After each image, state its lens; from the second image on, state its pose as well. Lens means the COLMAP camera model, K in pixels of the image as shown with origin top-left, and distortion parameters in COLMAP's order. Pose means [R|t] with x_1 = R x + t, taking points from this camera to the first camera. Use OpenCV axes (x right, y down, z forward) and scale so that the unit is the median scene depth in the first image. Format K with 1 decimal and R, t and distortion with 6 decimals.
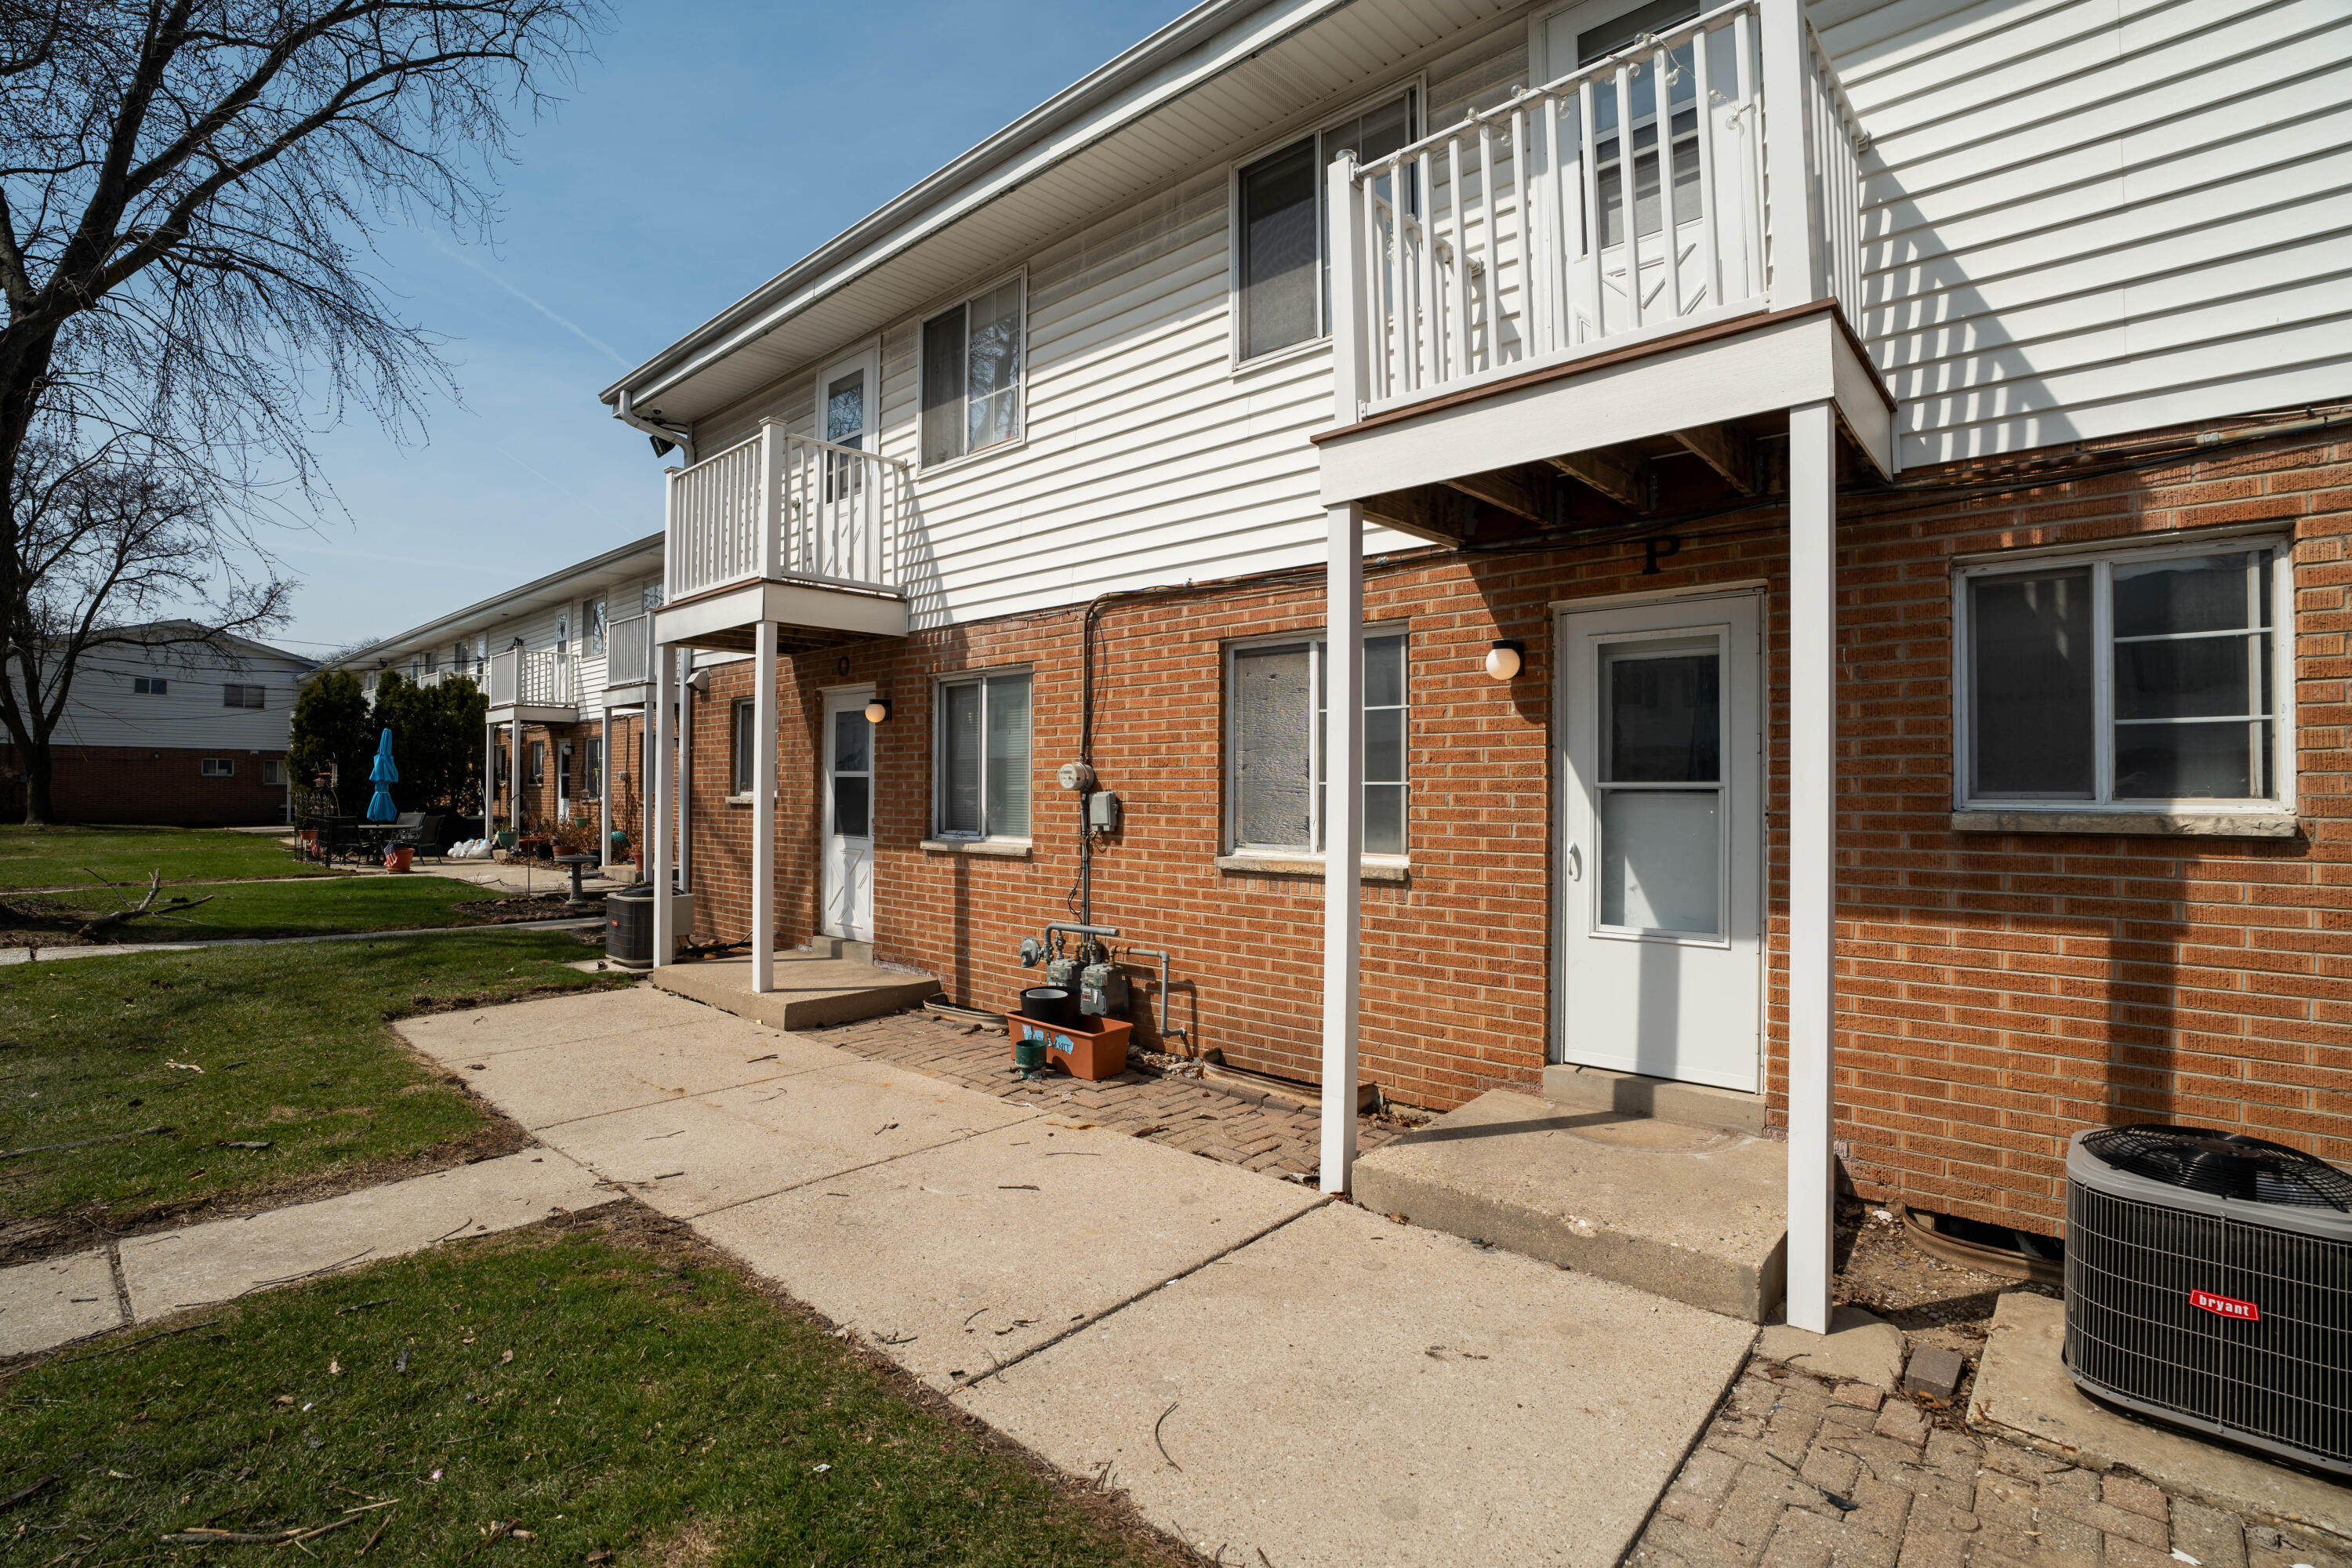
lens RADIAL K [[1059.7, 0, 1188.7], [0, 1059.7, 778.2], [0, 0, 1]] dist [-0.069630, 0.021911]
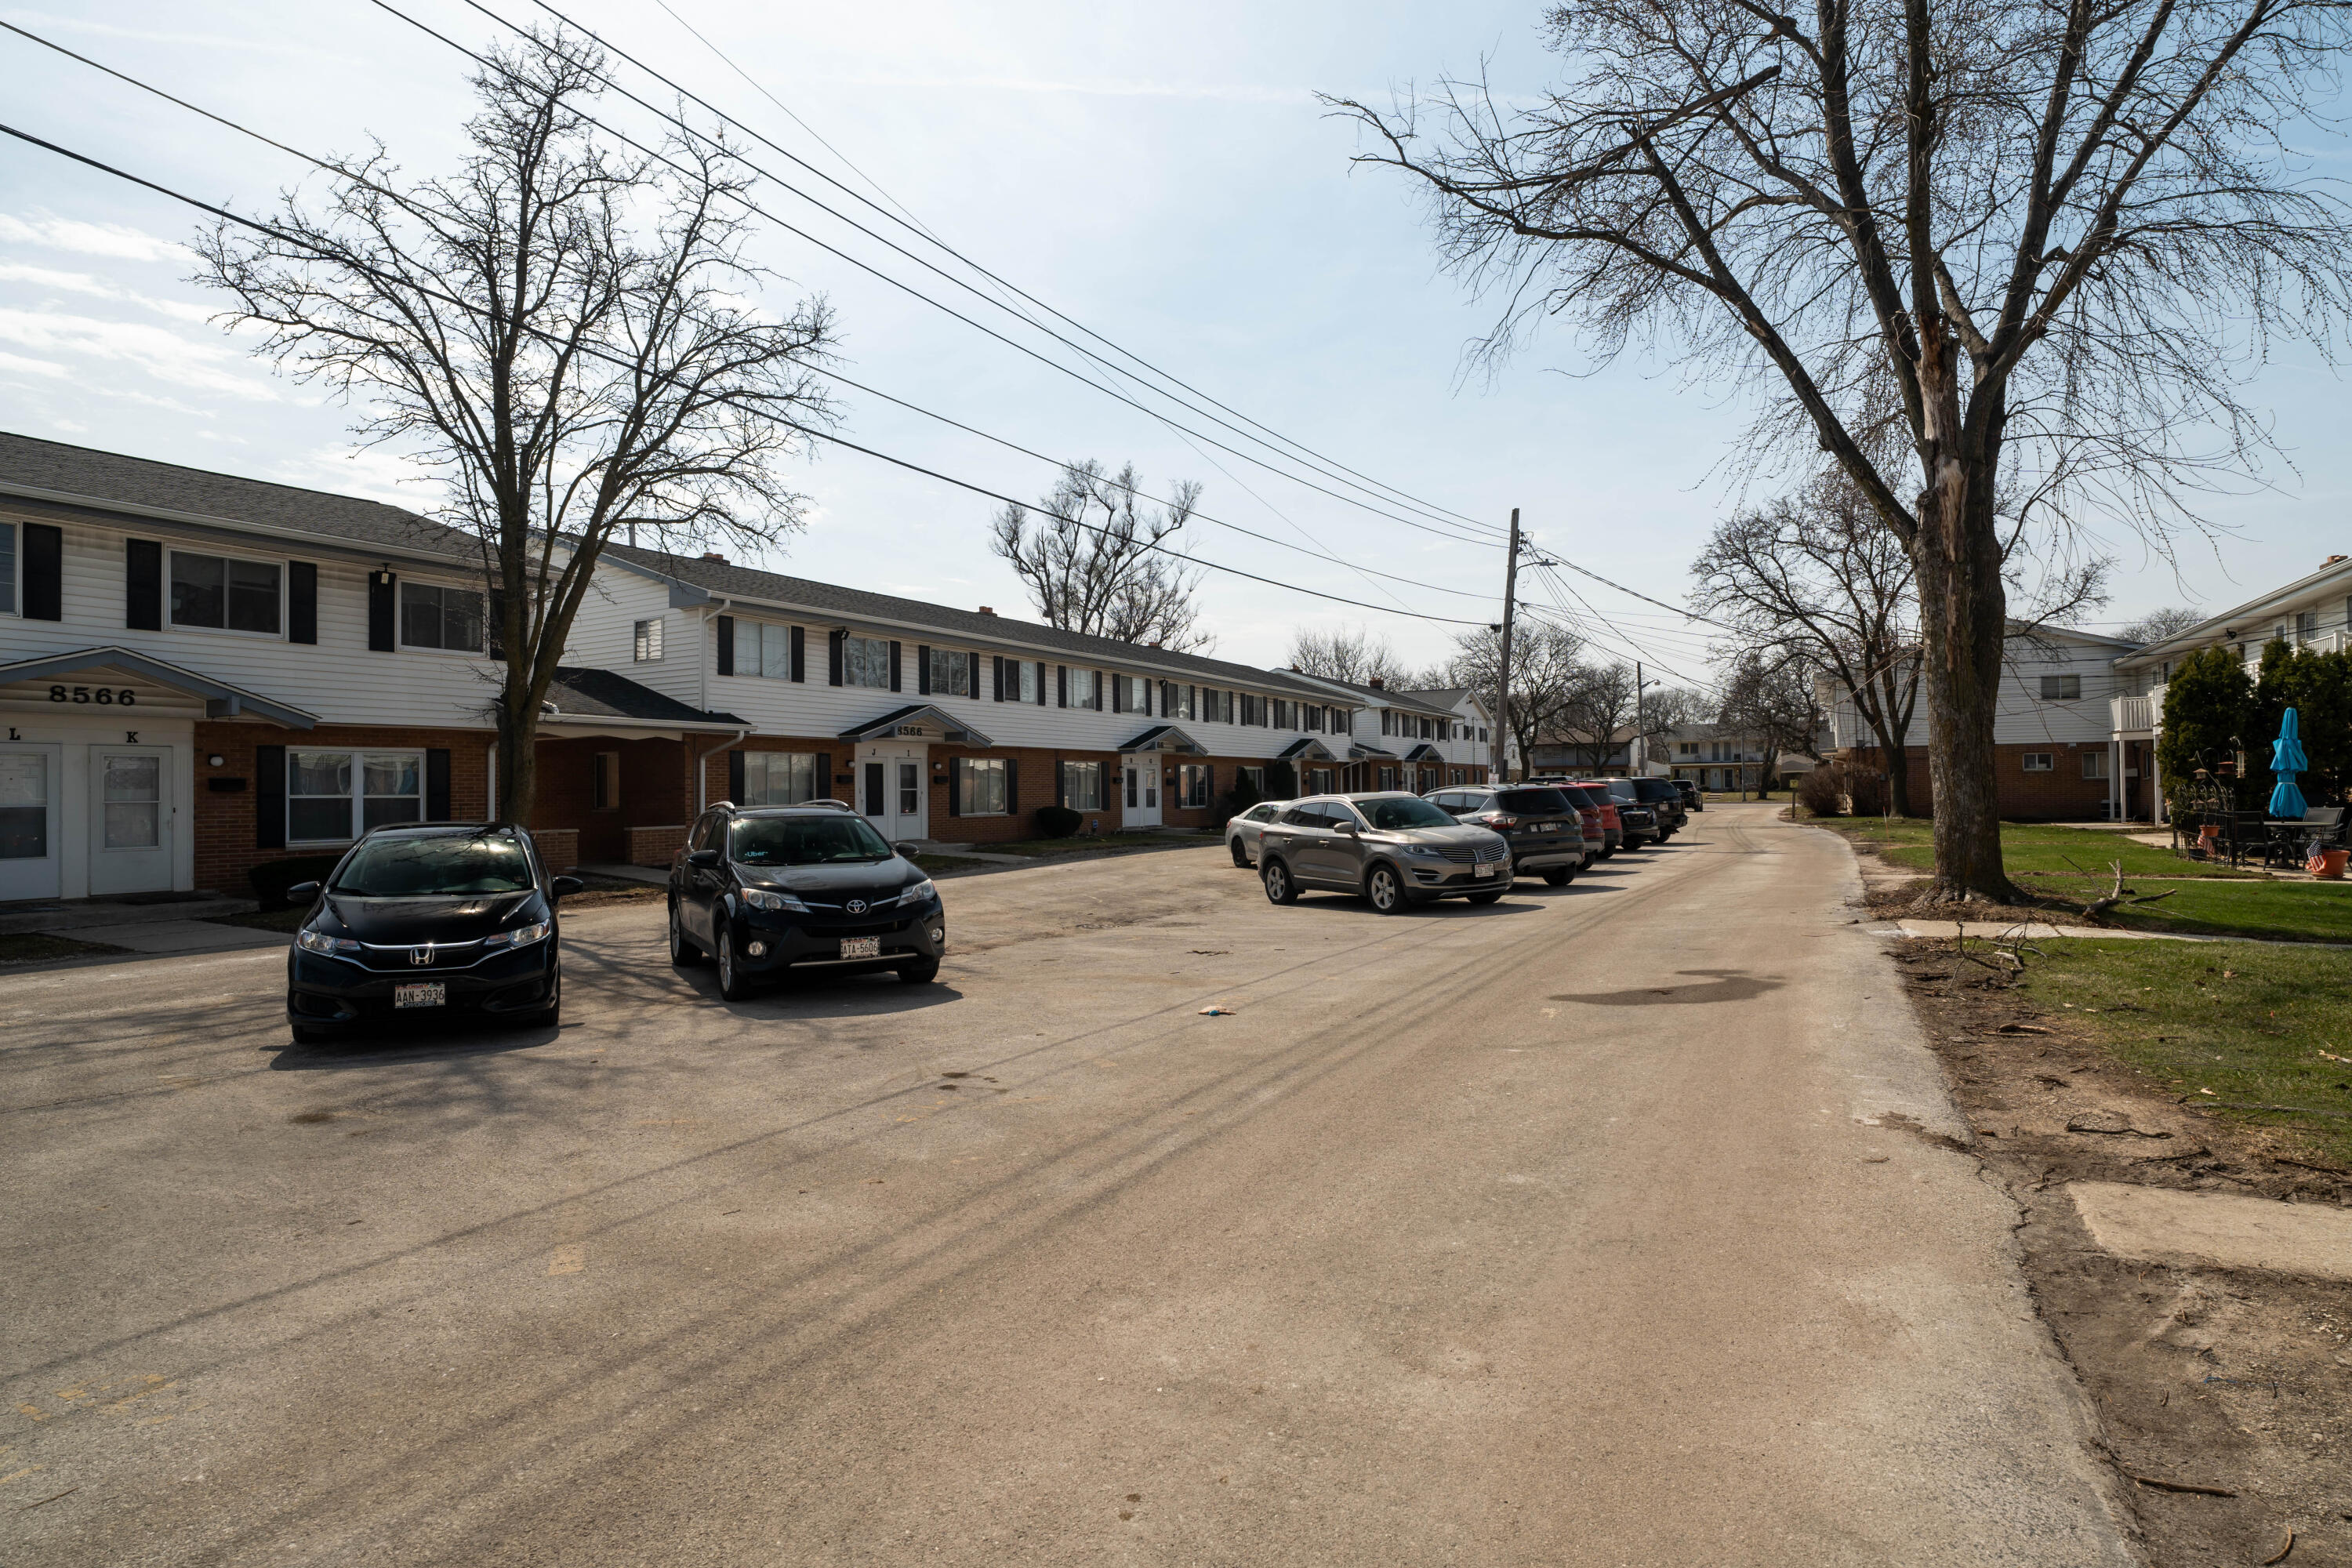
lens RADIAL K [[1210.2, 0, 1182.3], [0, 1210.2, 776.1], [0, 0, 1]] dist [-0.057475, 0.025340]
pose [[0.221311, -0.018542, -0.975027, -0.134316], [0.021896, 0.999662, -0.014040, 0.004119], [0.974957, -0.018242, 0.221642, -0.325292]]
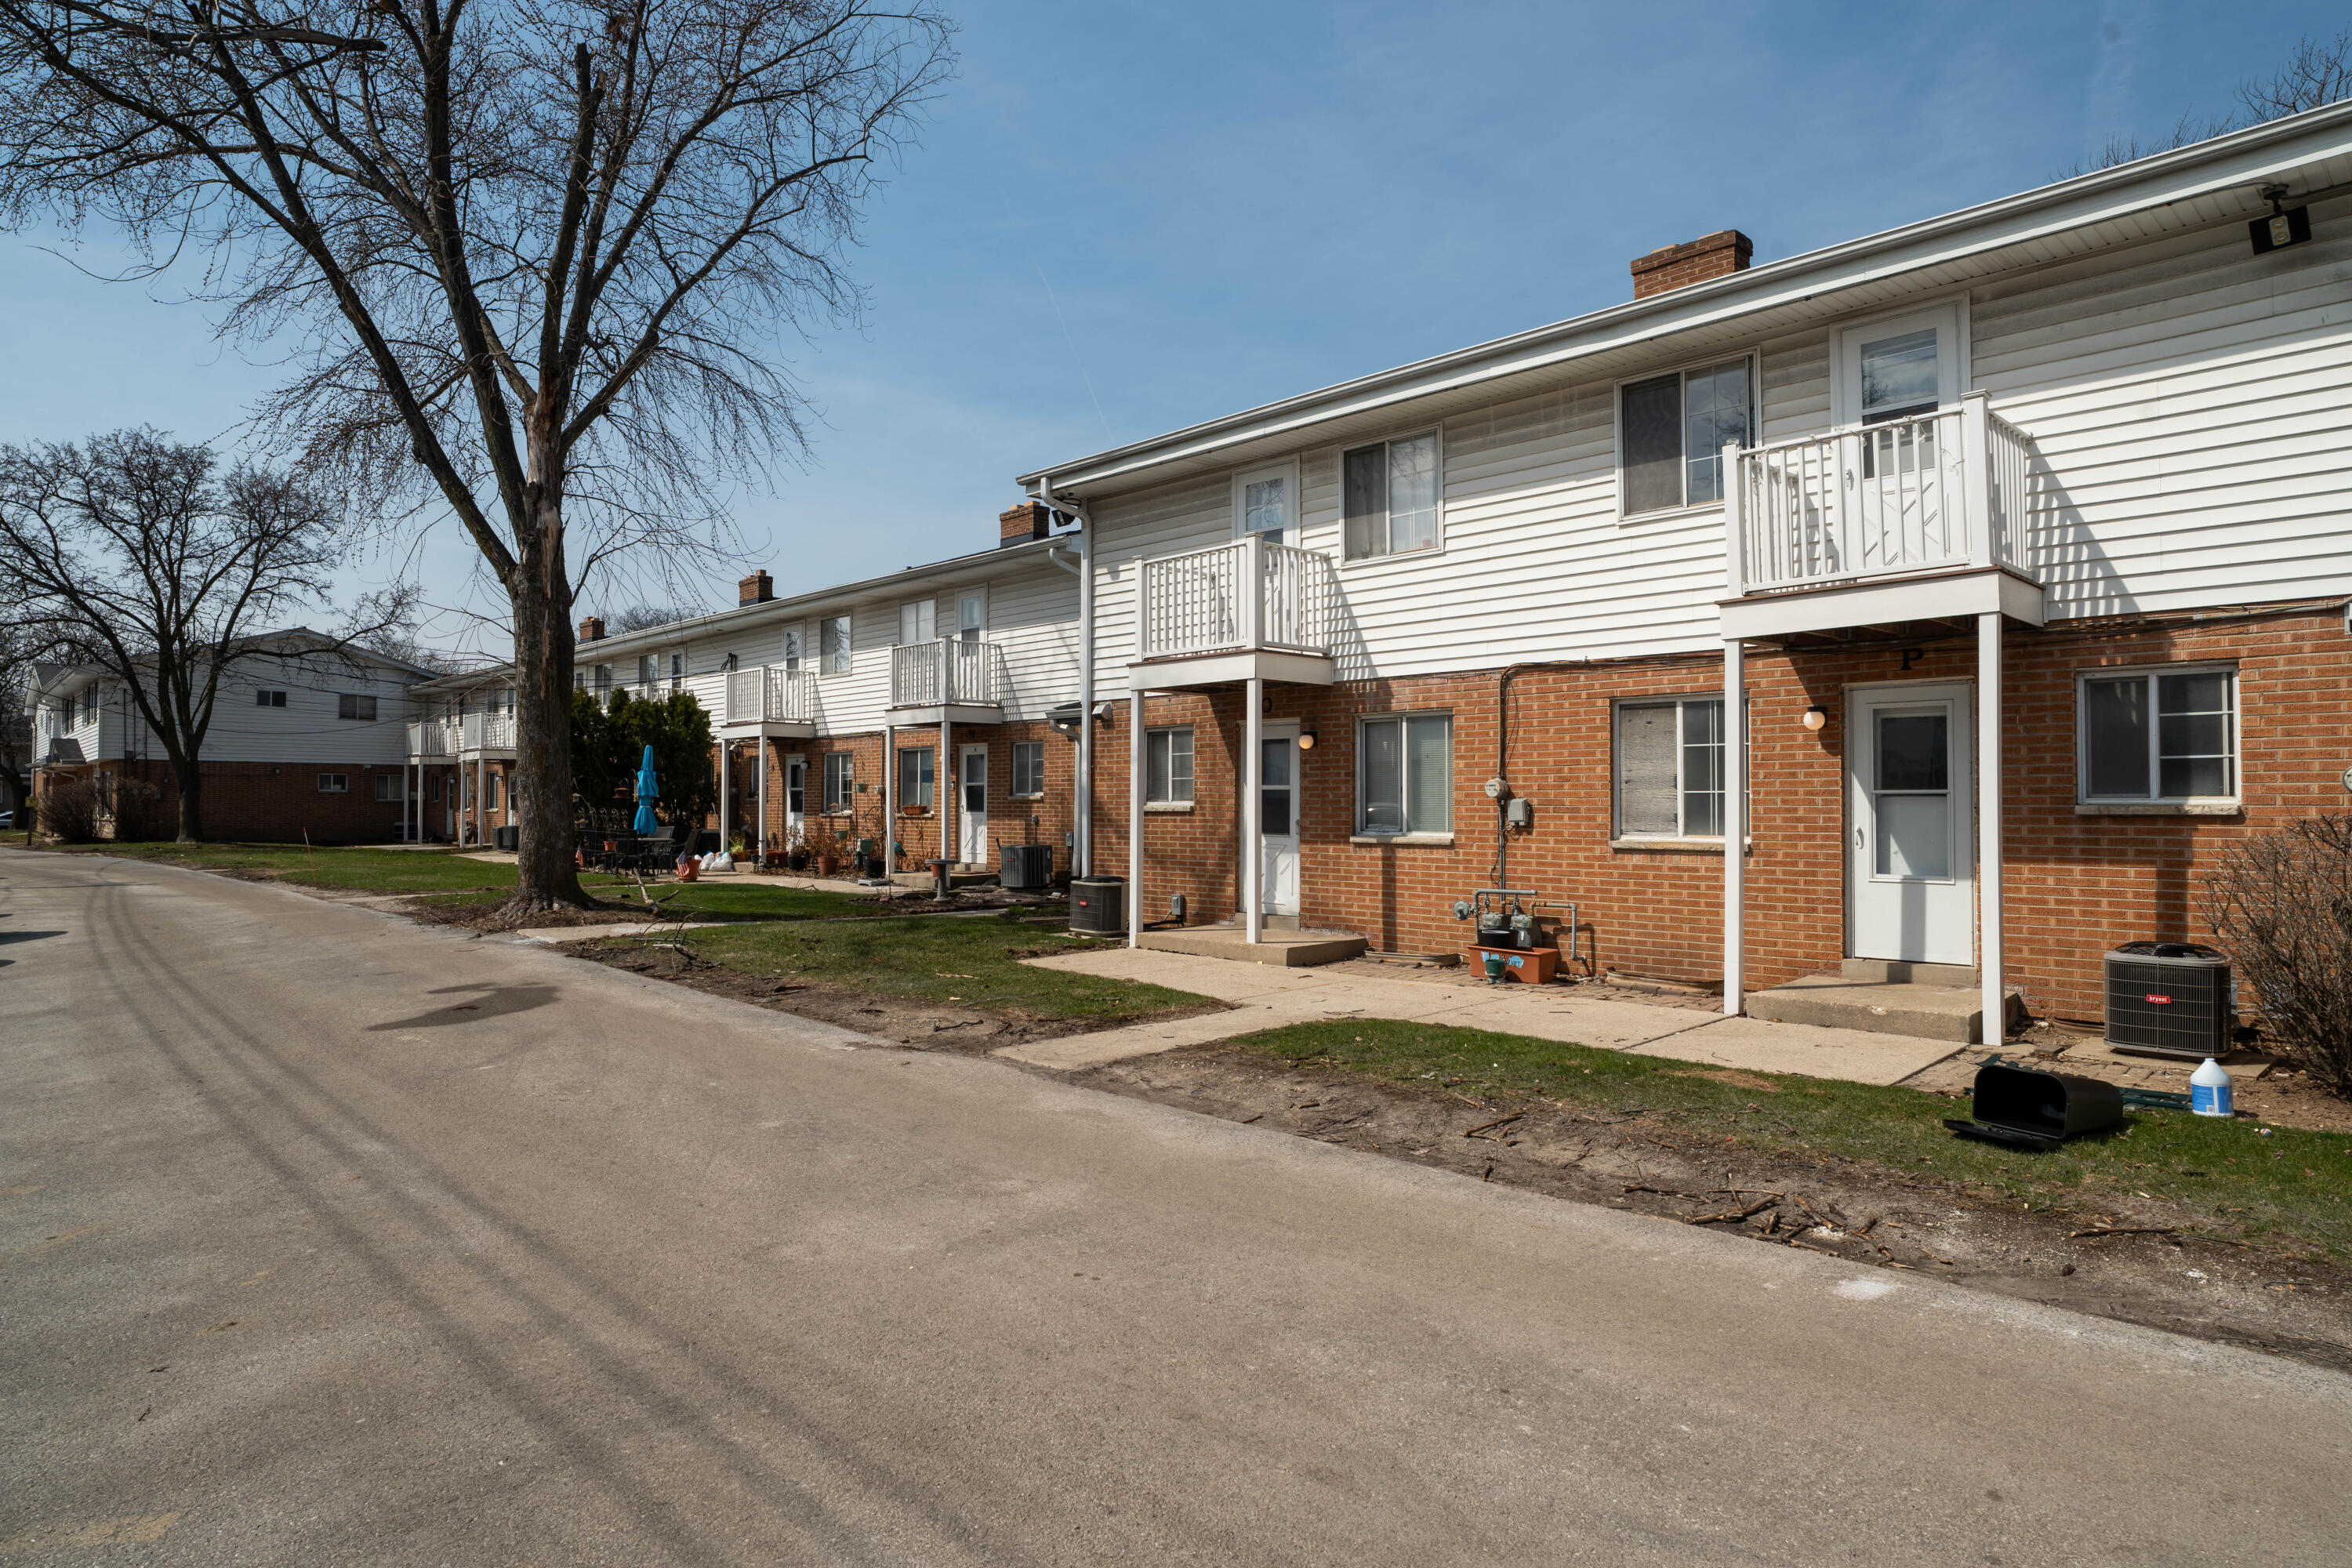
lens RADIAL K [[1366.4, 0, 1163.8], [0, 1366.4, 776.4], [0, 0, 1]] dist [-0.052230, 0.025436]
pose [[0.997666, -0.004365, -0.068144, -0.505335], [0.003593, 0.999928, -0.011449, 0.001982], [0.068189, 0.011178, 0.997610, -1.046780]]
